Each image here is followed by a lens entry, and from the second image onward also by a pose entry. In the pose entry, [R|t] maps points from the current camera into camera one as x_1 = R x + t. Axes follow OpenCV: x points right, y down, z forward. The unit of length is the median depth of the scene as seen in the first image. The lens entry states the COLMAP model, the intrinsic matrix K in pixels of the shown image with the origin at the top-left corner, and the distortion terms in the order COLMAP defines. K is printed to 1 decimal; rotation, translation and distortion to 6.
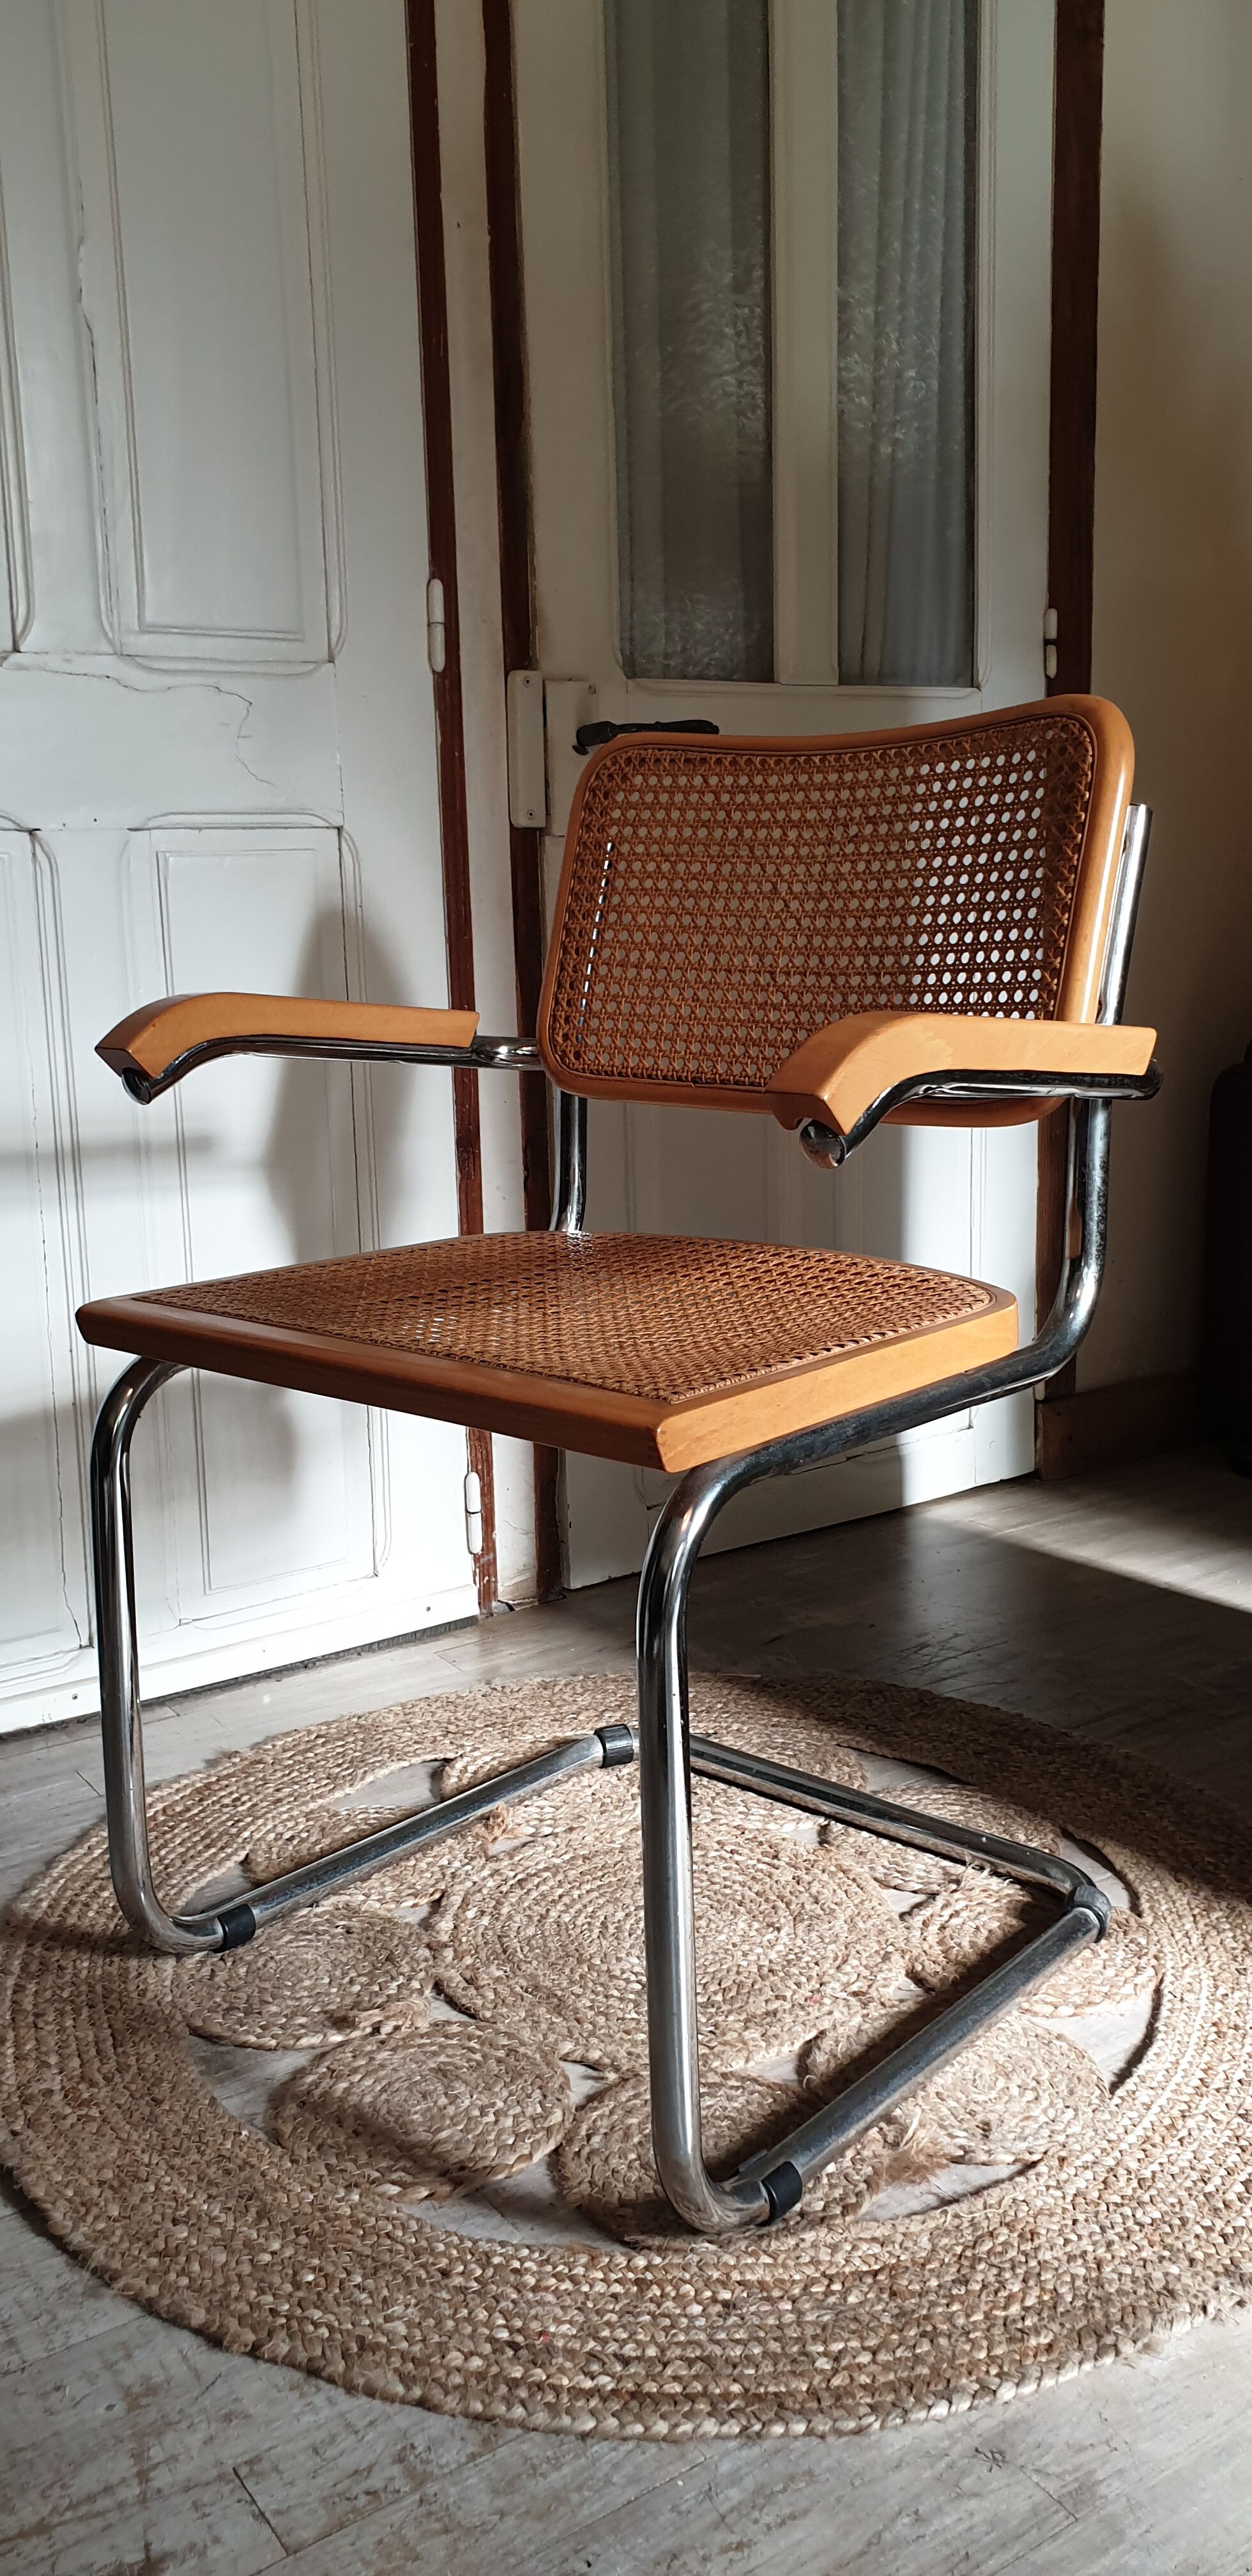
lens RADIAL K [[2096.7, 0, 628.3], [0, 2096.7, 1243.8], [0, 0, 1]] dist [-0.000131, 0.019469]
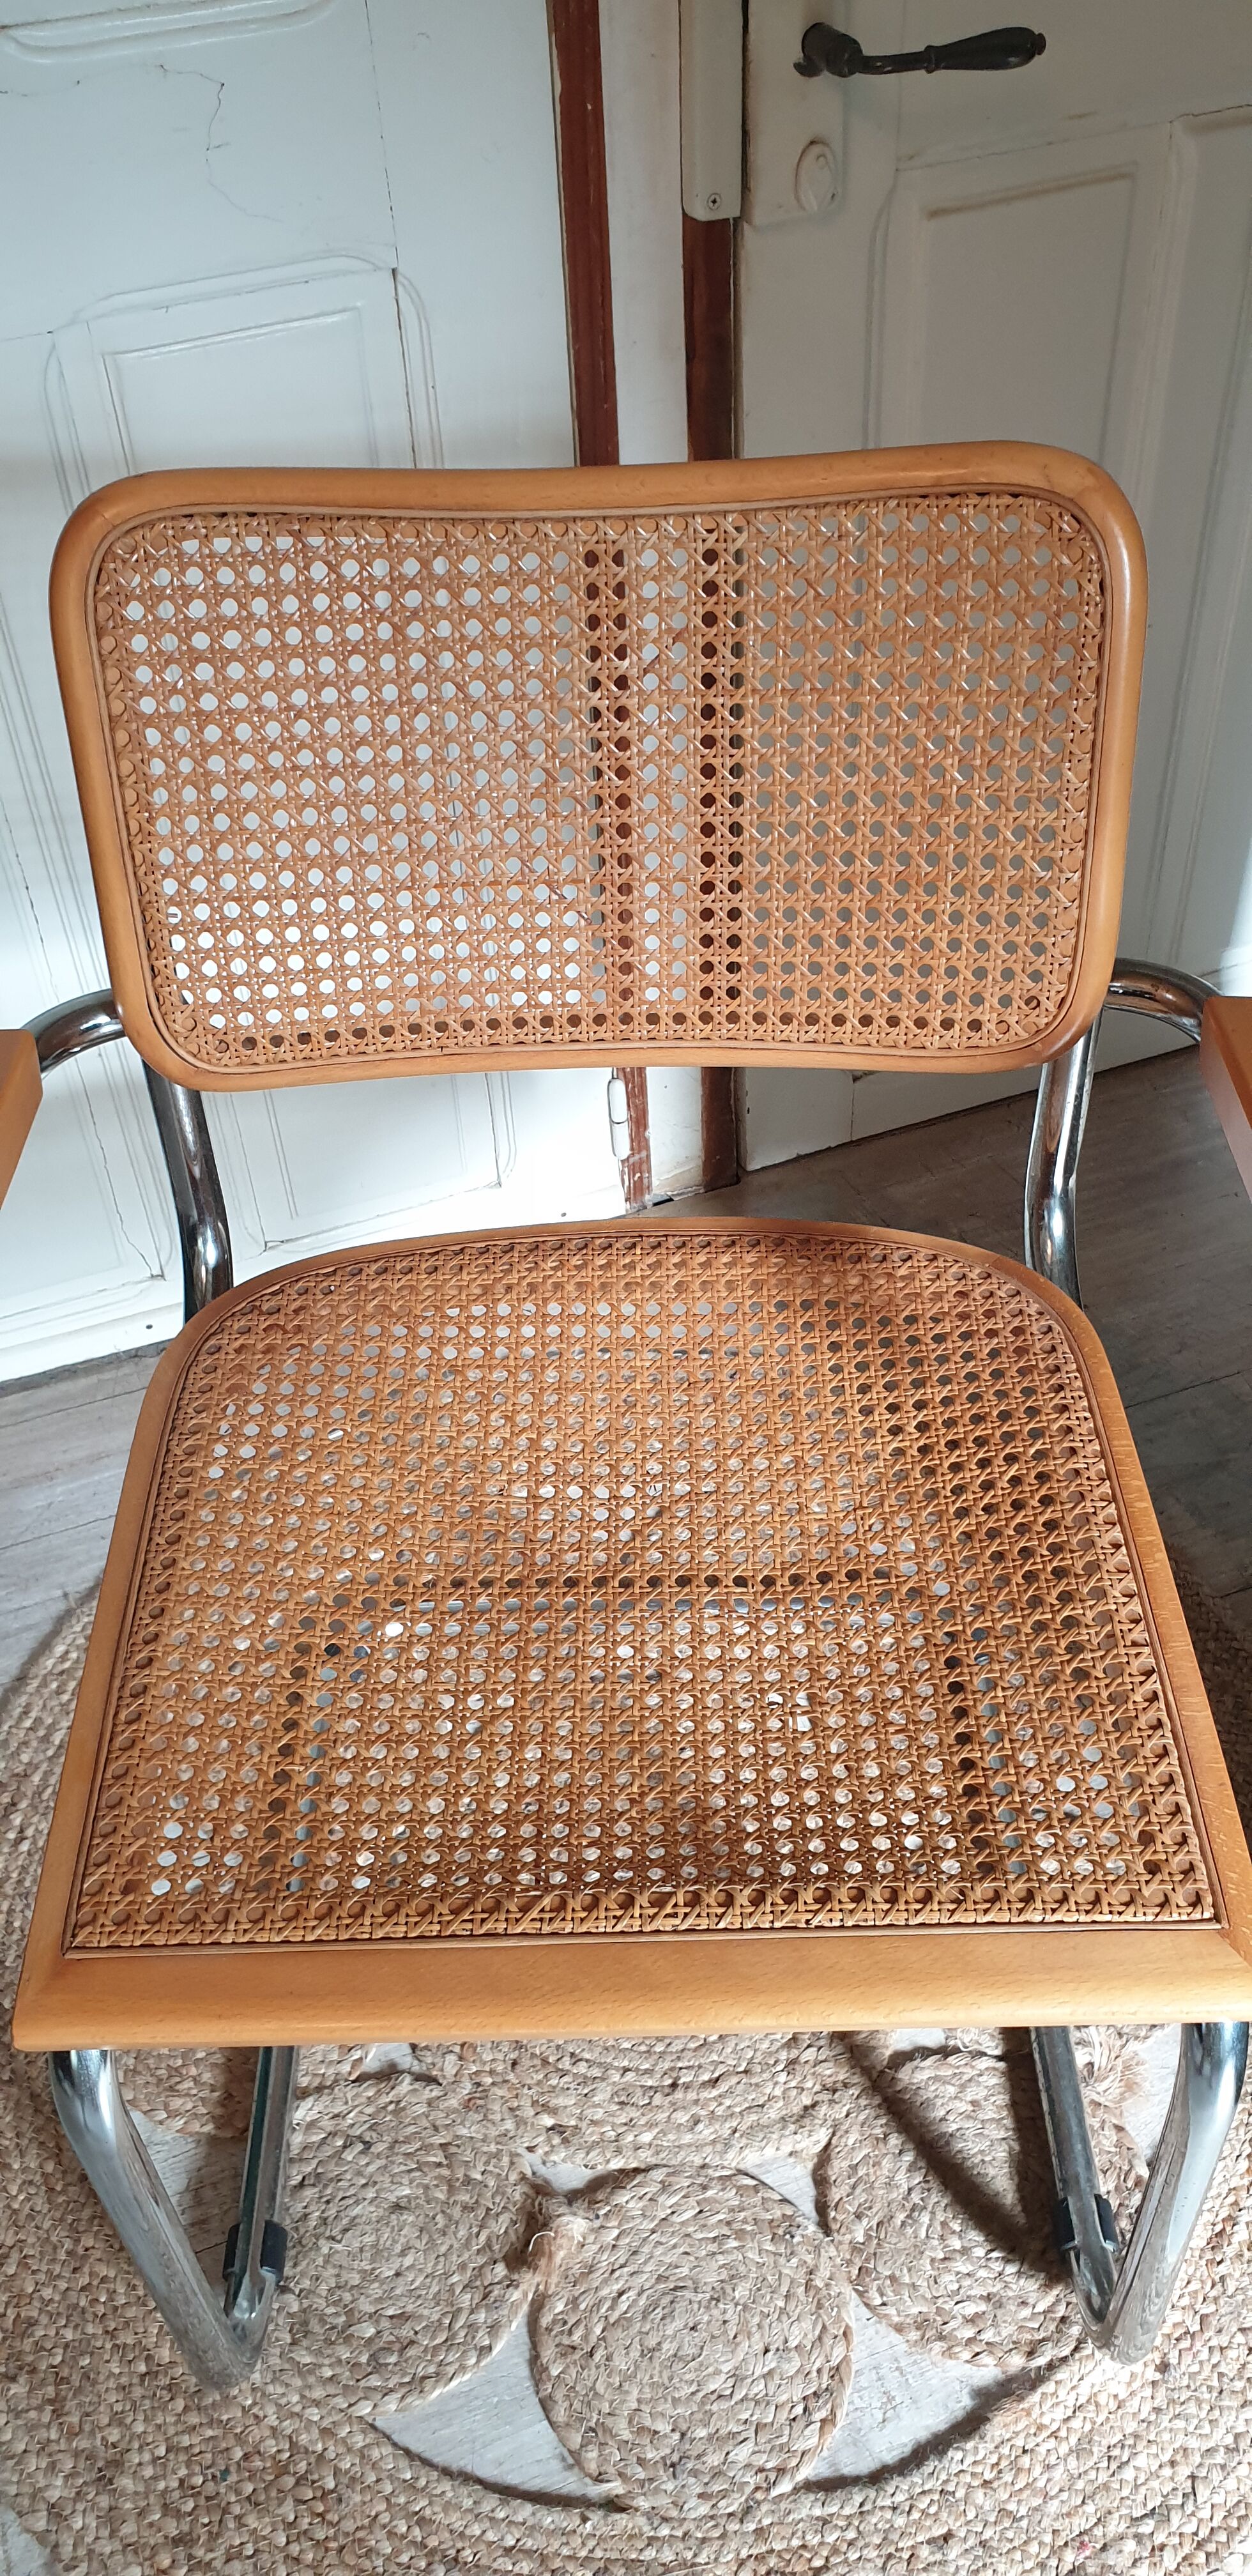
lens RADIAL K [[2090.1, 0, 632.4], [0, 2090.1, 1292.3], [0, 0, 1]] dist [-0.045007, 0.084954]
pose [[0.968762, 0.163897, -0.186114, 0.103646], [-0.021743, 0.803724, 0.594605, -0.332116], [0.247038, -0.571984, 0.782180, 0.348493]]
